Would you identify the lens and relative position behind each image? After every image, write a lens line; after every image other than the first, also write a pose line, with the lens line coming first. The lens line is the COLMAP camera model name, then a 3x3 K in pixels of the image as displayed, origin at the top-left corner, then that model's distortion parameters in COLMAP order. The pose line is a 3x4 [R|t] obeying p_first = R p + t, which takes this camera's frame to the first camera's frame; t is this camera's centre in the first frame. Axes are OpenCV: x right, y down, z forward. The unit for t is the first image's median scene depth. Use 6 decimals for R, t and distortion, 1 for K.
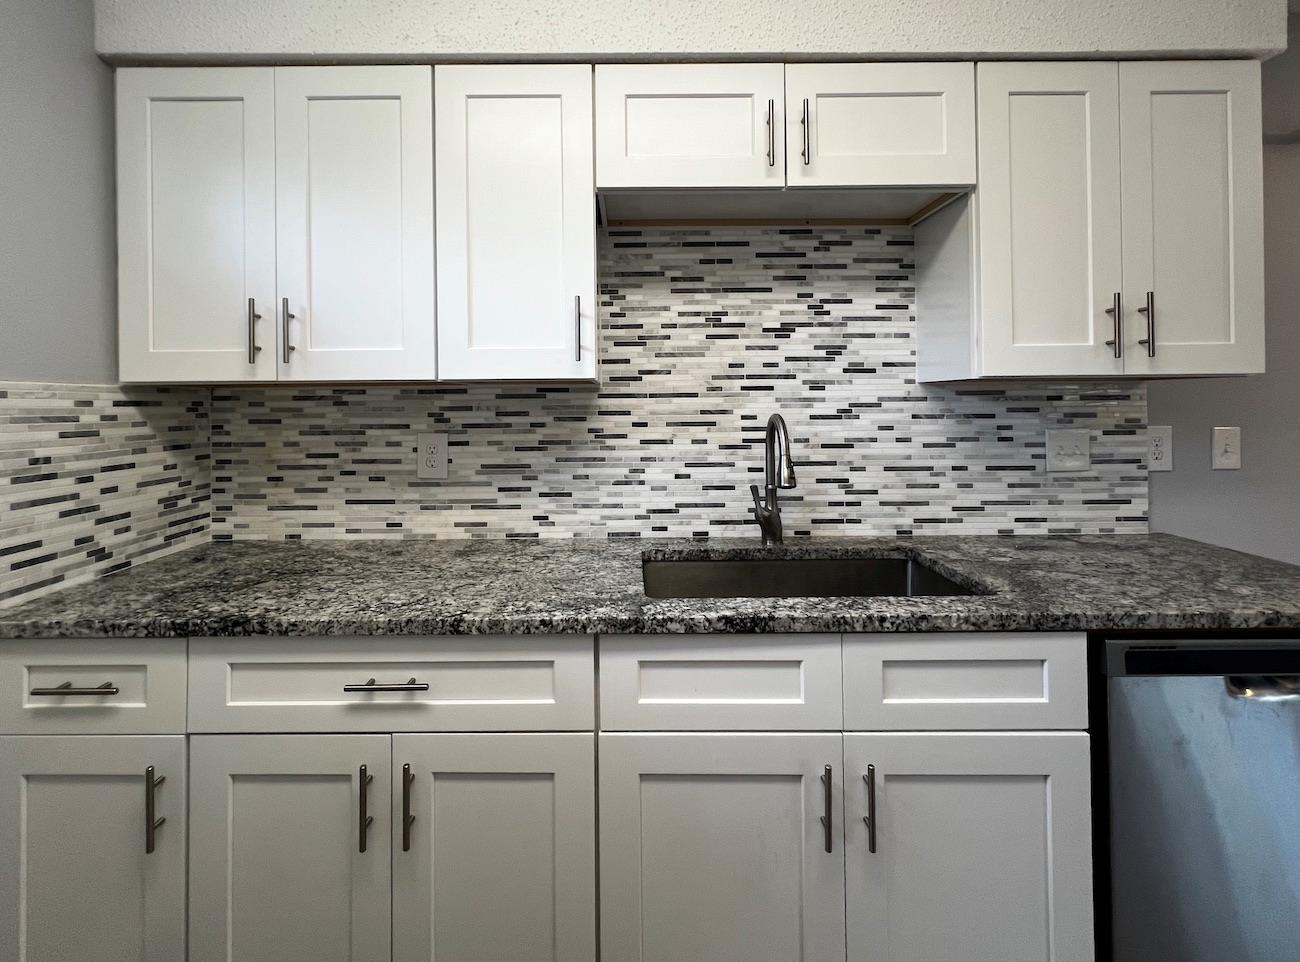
lens RADIAL K [[583.8, 0, 641.2], [0, 583.8, 400.8], [0, 0, 1]] dist [-0.001574, -0.000191]
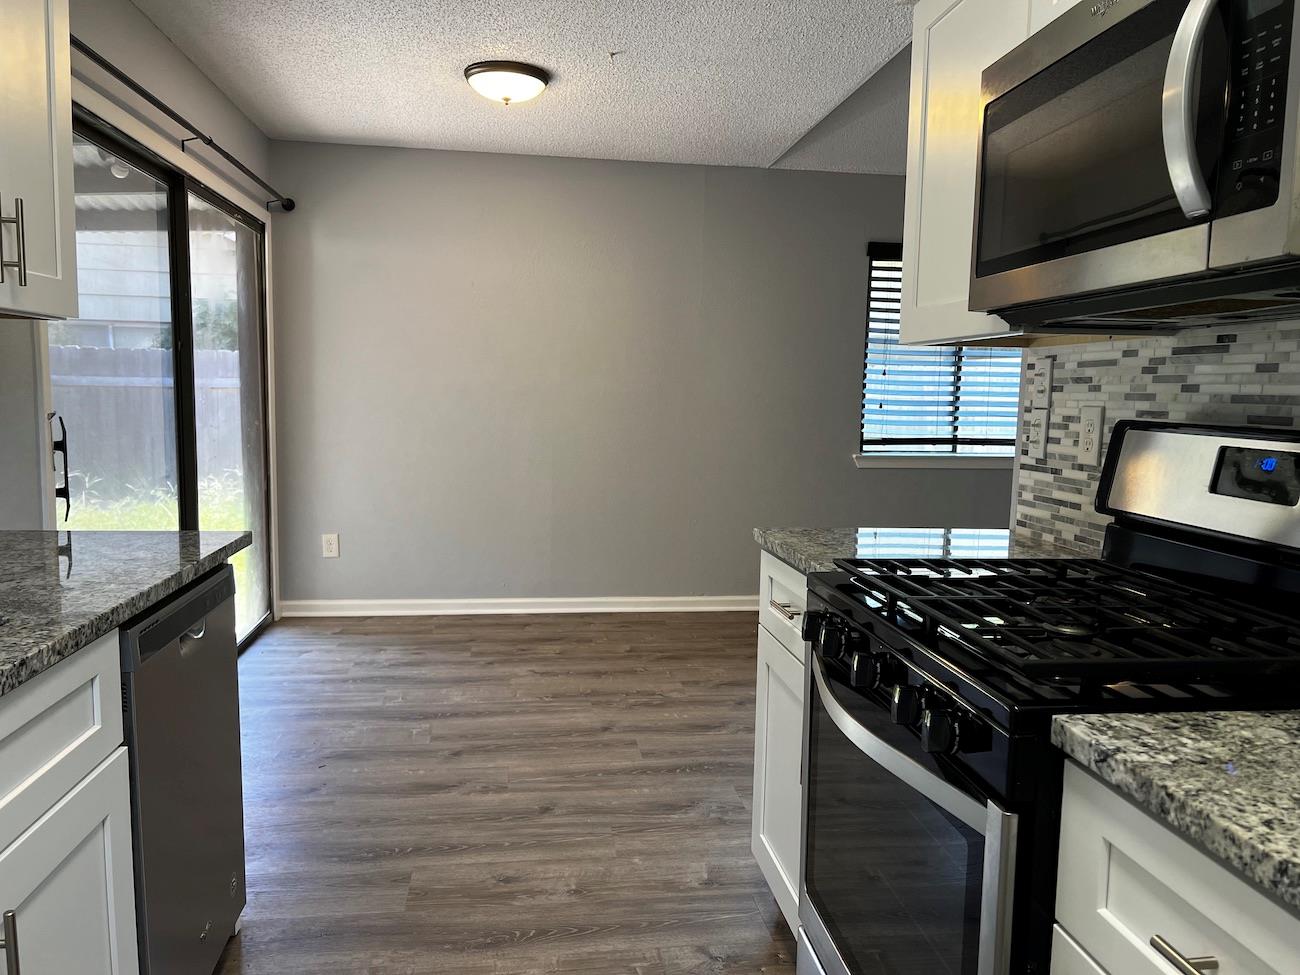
lens RADIAL K [[979.3, 0, 645.3], [0, 979.3, 499.5], [0, 0, 1]] dist [0.044587, -0.043288]
pose [[-0.125473, -0.110759, 0.985895, -0.421424], [-0.024764, 0.993789, 0.108494, 0.033098], [-0.991788, -0.010802, -0.127437, 0.285025]]
